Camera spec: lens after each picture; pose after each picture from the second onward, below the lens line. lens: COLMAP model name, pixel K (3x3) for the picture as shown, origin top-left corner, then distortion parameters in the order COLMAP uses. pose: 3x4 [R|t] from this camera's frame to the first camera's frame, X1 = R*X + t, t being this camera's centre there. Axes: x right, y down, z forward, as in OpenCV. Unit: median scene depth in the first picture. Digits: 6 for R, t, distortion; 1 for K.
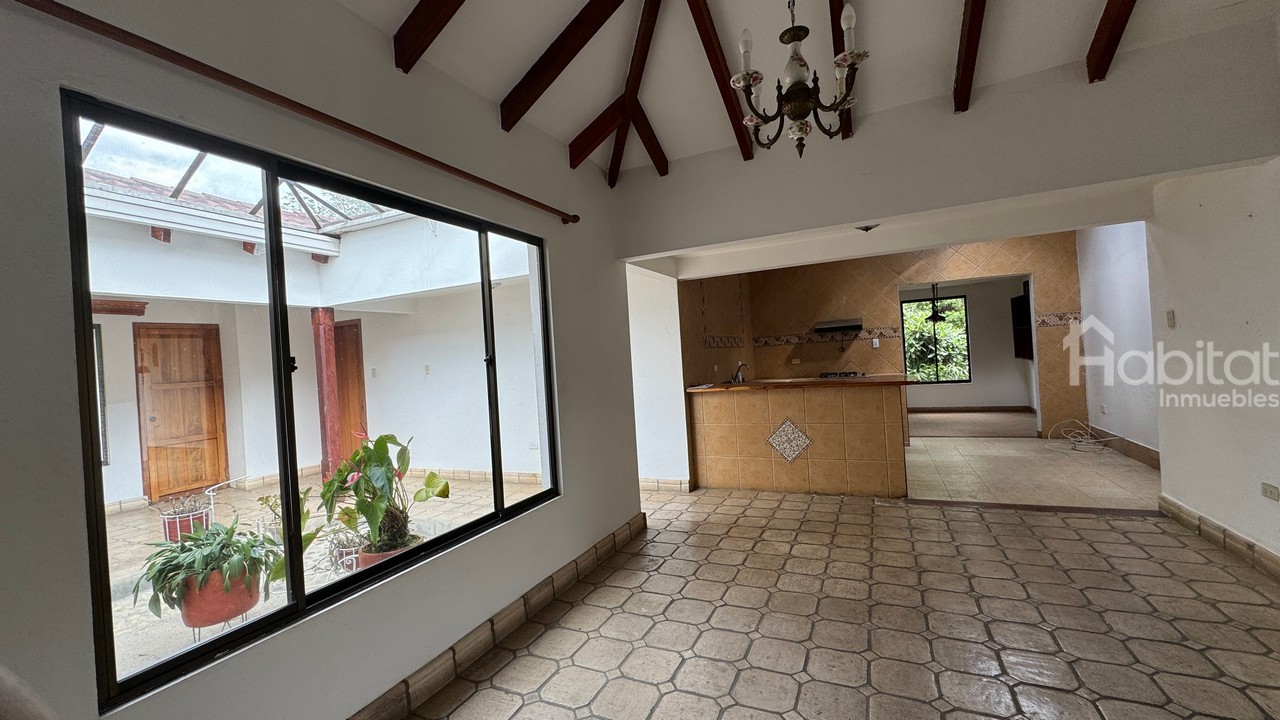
lens RADIAL K [[509.9, 0, 640.0], [0, 509.9, 360.0], [0, 0, 1]] dist [-0.001701, 0.000034]
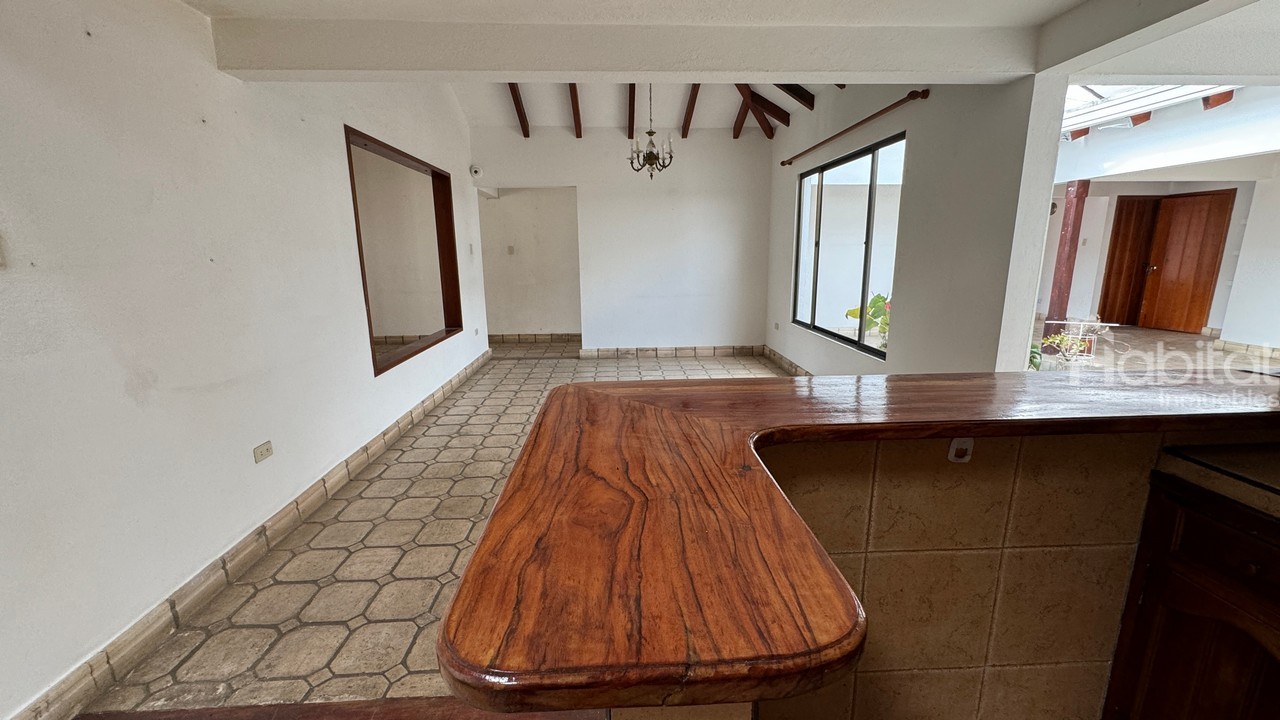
lens RADIAL K [[509.9, 0, 640.0], [0, 509.9, 360.0], [0, 0, 1]] dist [-0.001701, 0.000034]
pose [[-0.880427, 0.168159, -0.443363, 0.534402], [0.064328, 0.968720, 0.239675, -0.034935], [0.469798, 0.182496, -0.863704, 1.071218]]
